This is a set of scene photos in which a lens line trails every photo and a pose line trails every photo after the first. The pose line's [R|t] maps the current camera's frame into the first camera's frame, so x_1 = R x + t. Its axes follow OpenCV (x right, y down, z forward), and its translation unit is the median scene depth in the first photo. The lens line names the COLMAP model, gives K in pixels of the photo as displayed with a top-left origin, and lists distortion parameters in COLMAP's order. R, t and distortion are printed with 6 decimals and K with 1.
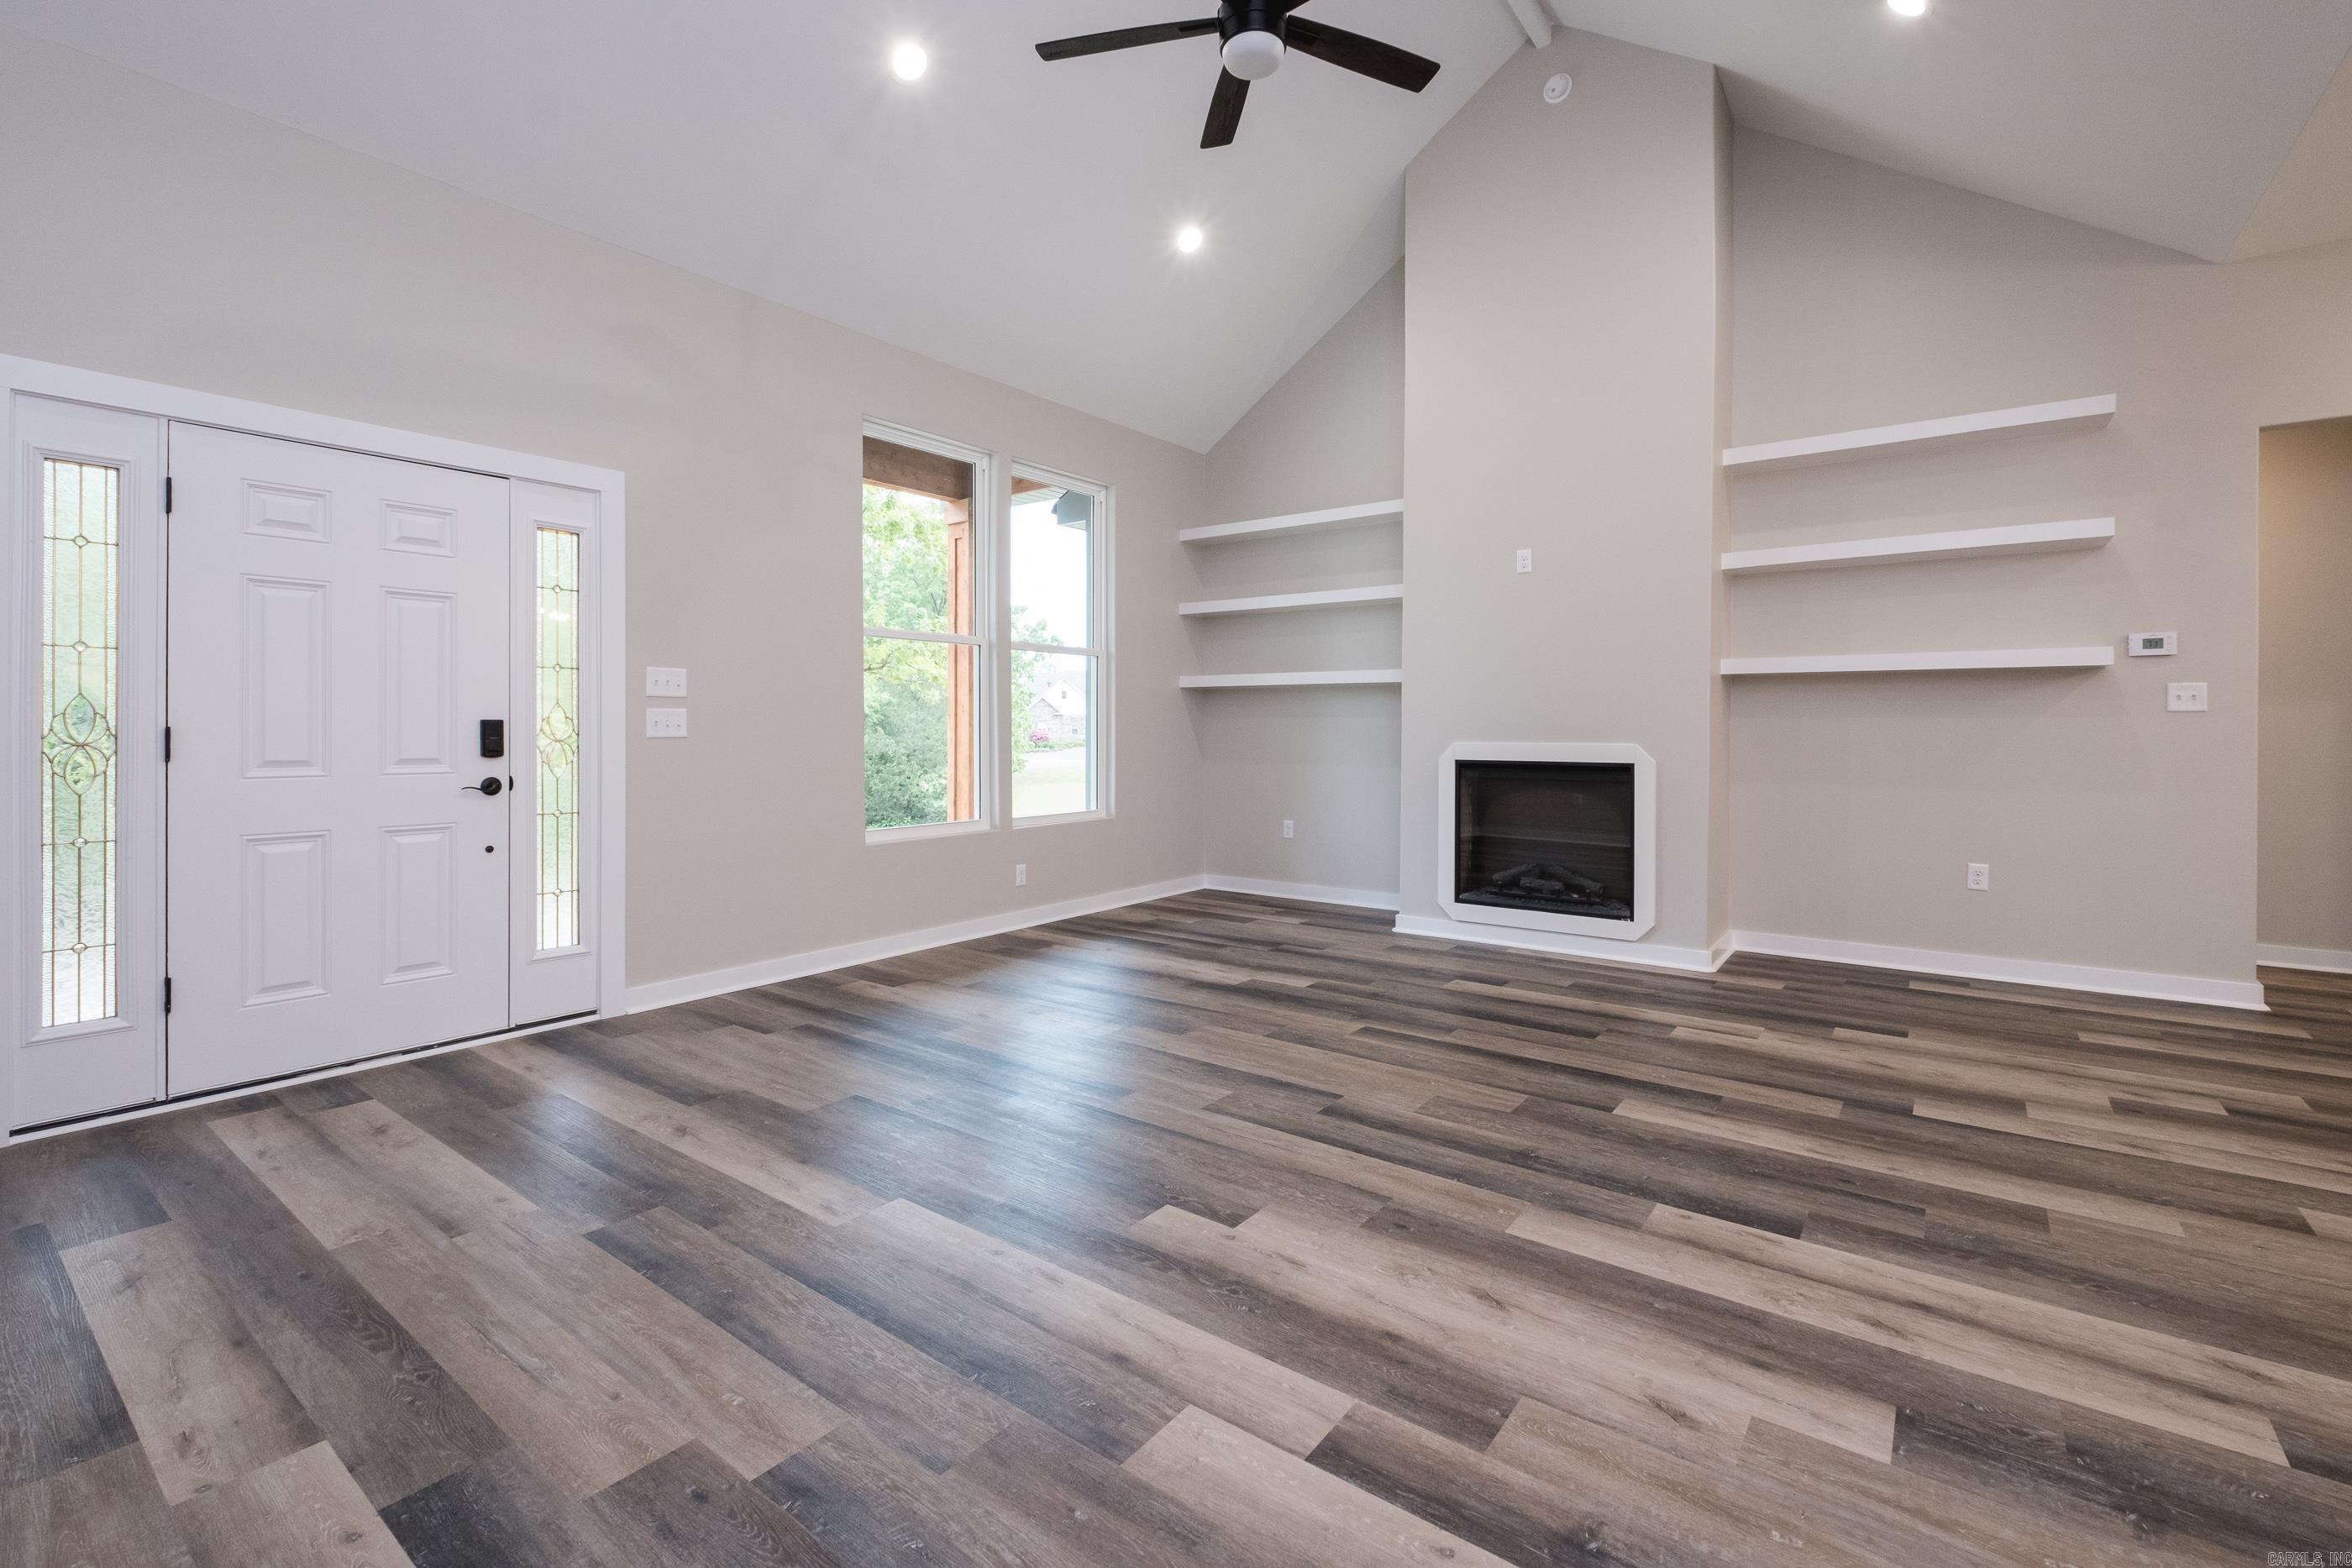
lens RADIAL K [[1020.0, 0, 1159.0], [0, 1020.0, 758.6], [0, 0, 1]] dist [0.005183, -0.004196]
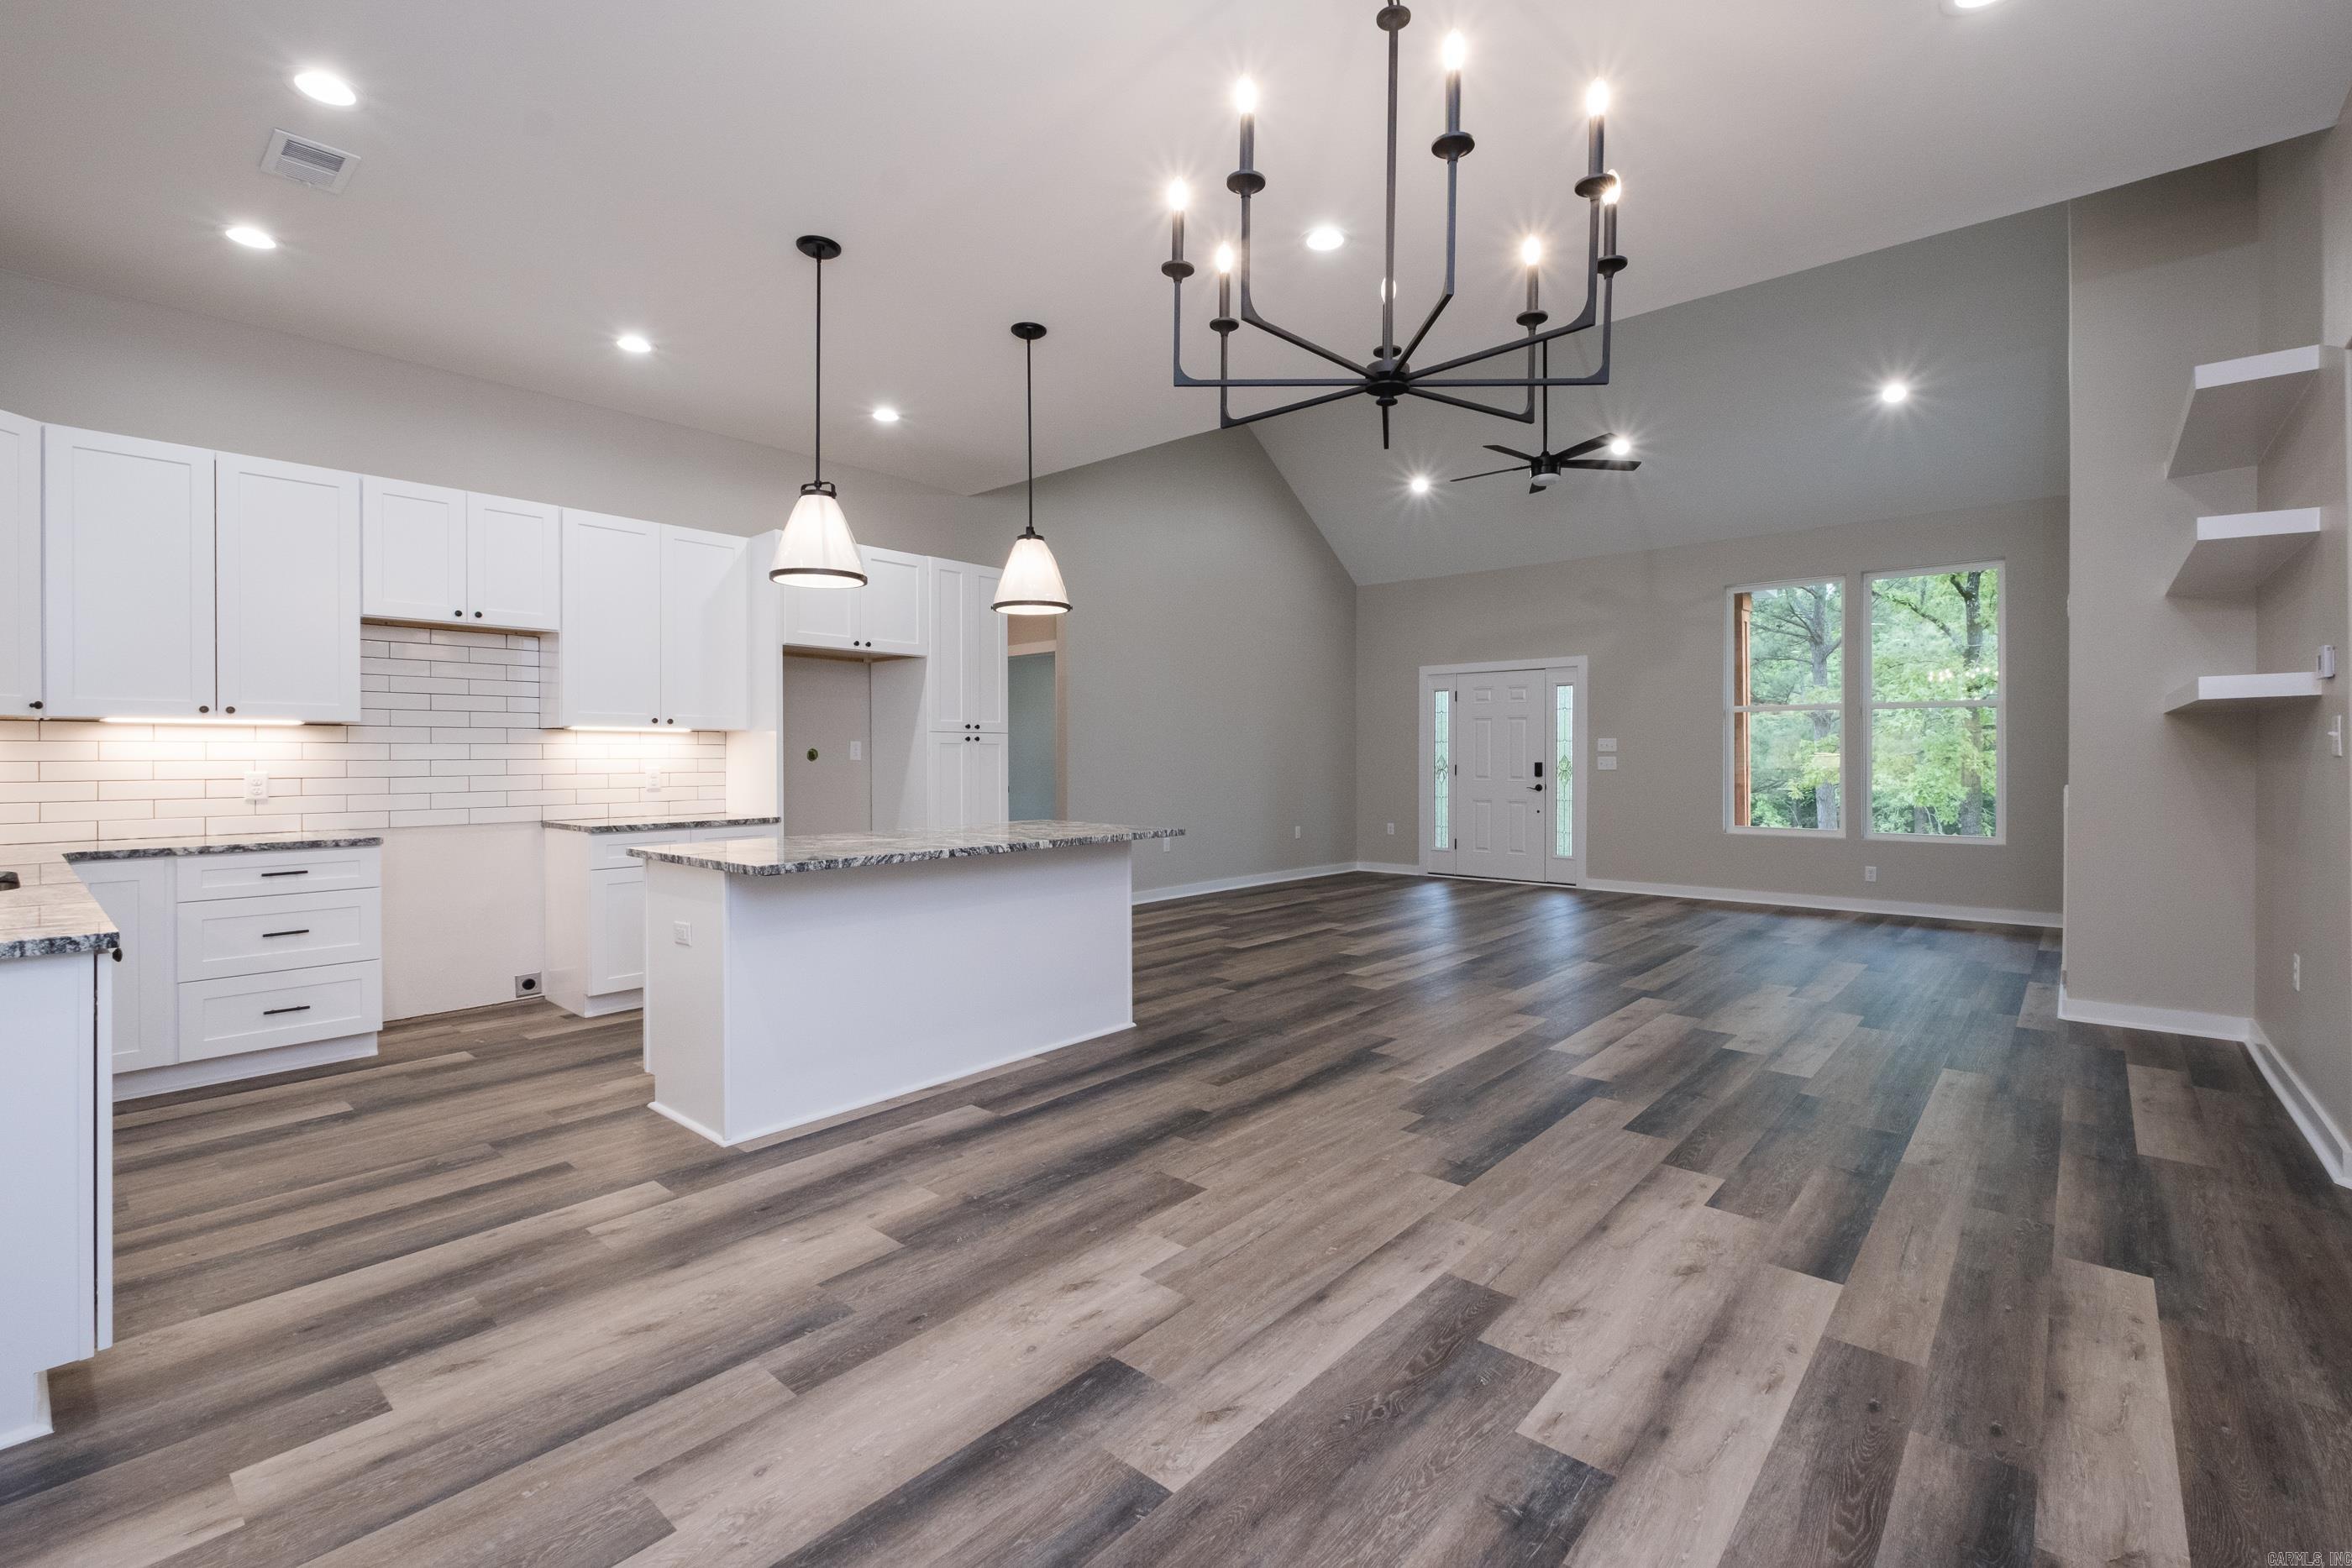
lens RADIAL K [[1020.0, 0, 1195.4], [0, 1020.0, 775.4], [0, 0, 1]] dist [0.005183, -0.004196]
pose [[-0.061967, 0.016251, -0.997946, 2.308629], [-0.029217, 0.999409, 0.018089, -0.029674], [0.997650, 0.030278, -0.061455, 0.324370]]
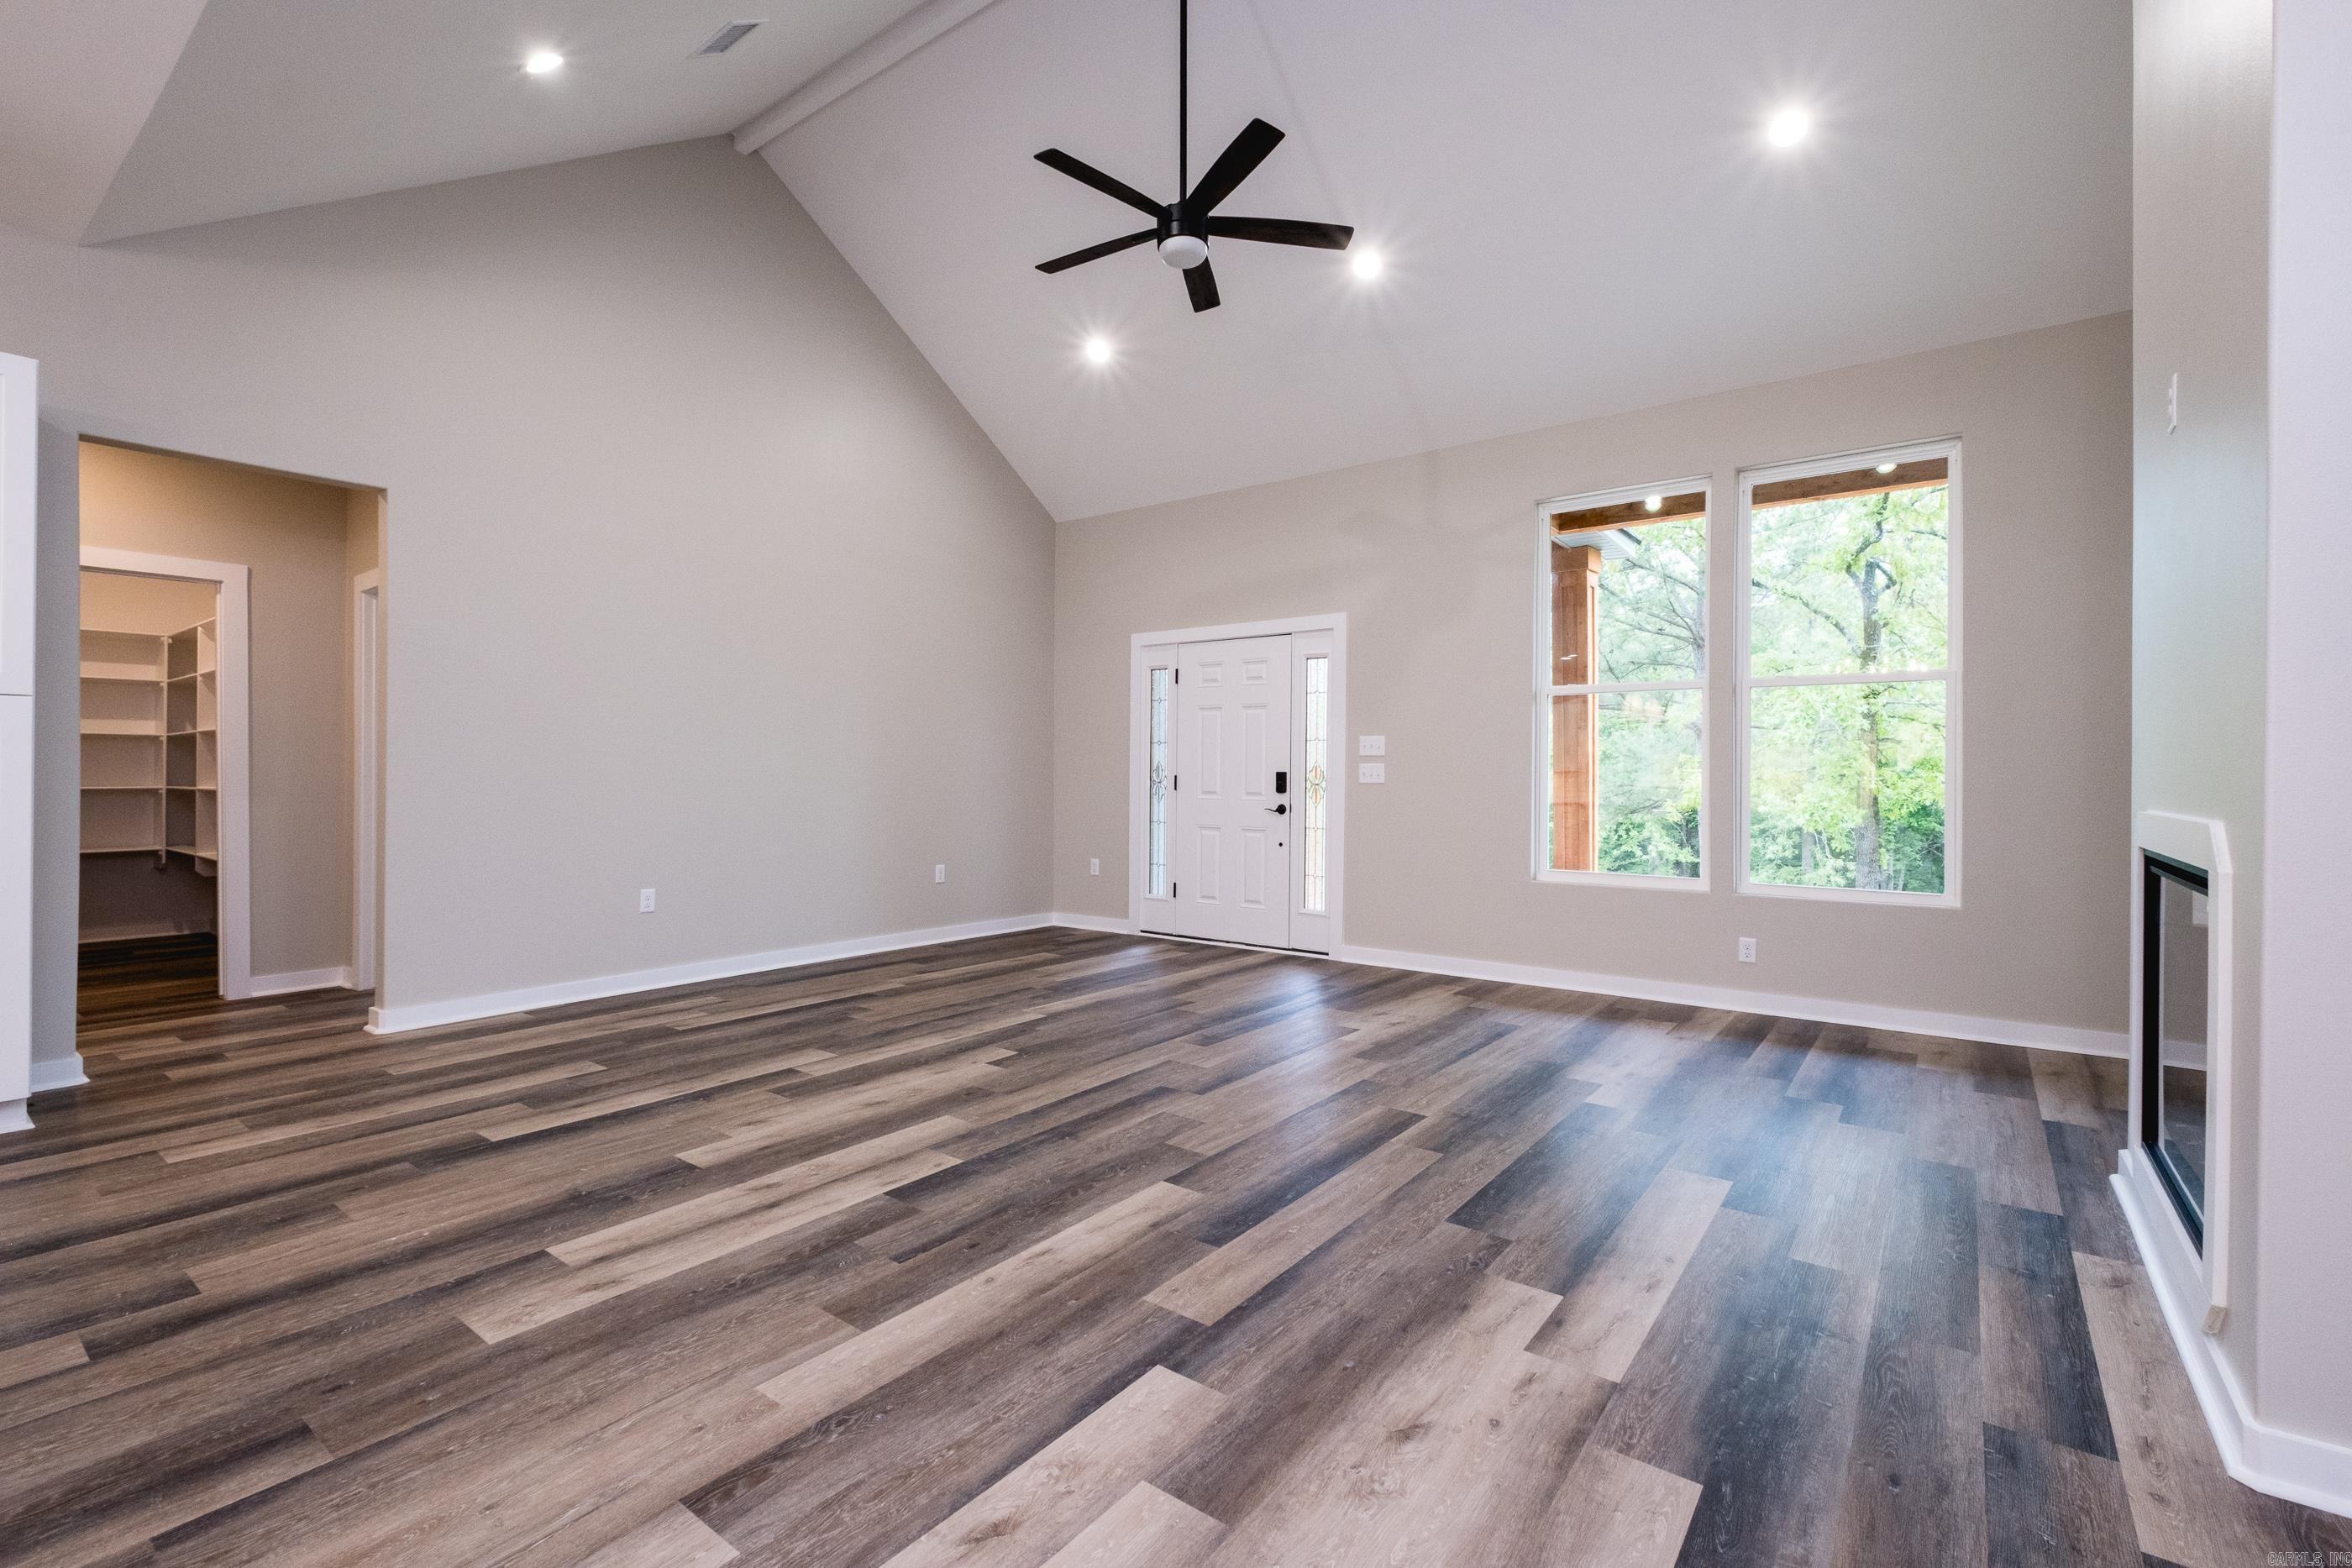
lens RADIAL K [[1020.0, 0, 1183.6], [0, 1020.0, 795.1], [0, 0, 1]] dist [0.005183, -0.004196]
pose [[0.008686, 0.016879, -0.999820, 1.283549], [-0.033960, 0.999286, 0.016575, -0.024244], [0.999385, 0.033810, 0.009253, 0.931183]]
